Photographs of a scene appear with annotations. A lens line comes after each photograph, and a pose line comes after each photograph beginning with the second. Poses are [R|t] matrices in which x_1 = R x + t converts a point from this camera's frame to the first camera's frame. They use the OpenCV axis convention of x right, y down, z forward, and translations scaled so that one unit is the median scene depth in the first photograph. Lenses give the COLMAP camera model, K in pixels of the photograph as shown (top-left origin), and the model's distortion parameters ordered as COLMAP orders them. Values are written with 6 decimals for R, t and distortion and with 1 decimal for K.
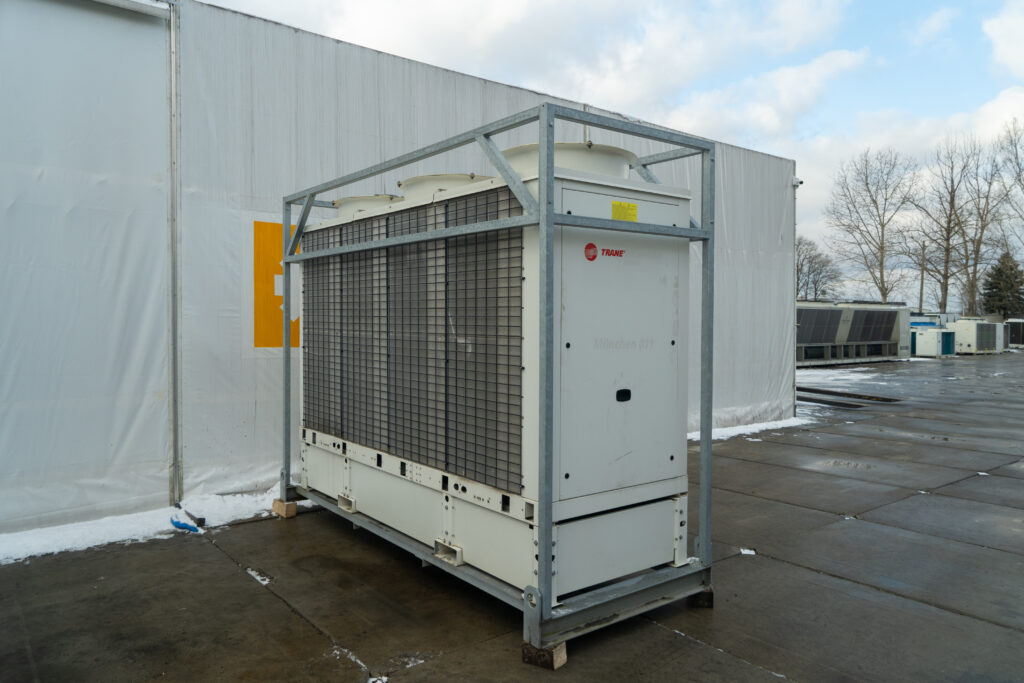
lens RADIAL K [[722.3, 0, 512.0], [0, 722.3, 341.5], [0, 0, 1]] dist [0.000655, 0.006925]
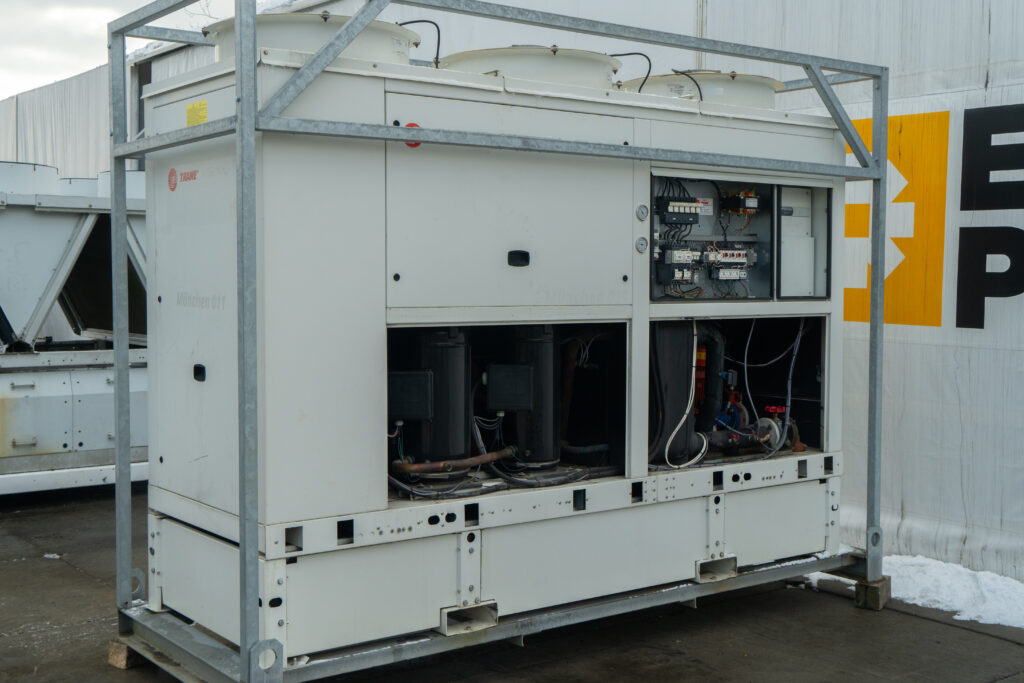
lens RADIAL K [[1237.8, 0, 512.0], [0, 1237.8, 341.5], [0, 0, 1]] dist [0.030934, 0.007194]
pose [[-0.011044, 0.048272, -0.998773, 1.271688], [-0.038053, 0.998090, 0.048660, -0.025921], [0.999215, 0.038544, -0.009186, 1.219608]]
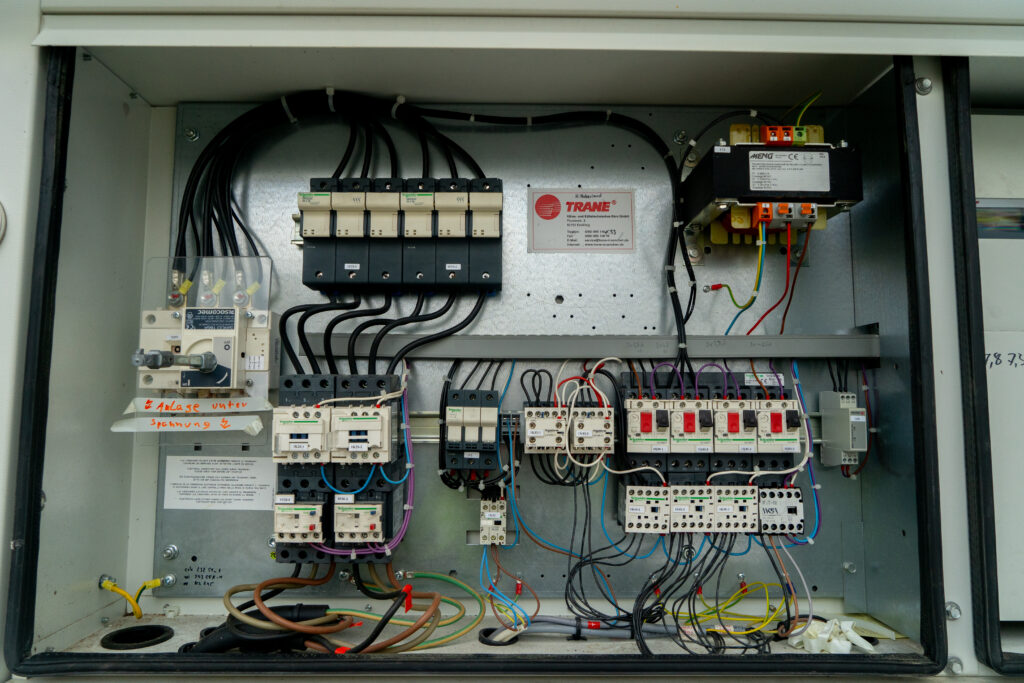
lens RADIAL K [[682.2, 0, 512.0], [0, 682.2, 341.5], [0, 0, 1]] dist [-0.002708, -0.000898]
pose [[-0.601589, -0.077581, -0.795030, 0.058245], [-0.036031, 0.996895, -0.070015, -0.069568], [0.797993, -0.013475, -0.602516, 1.507759]]
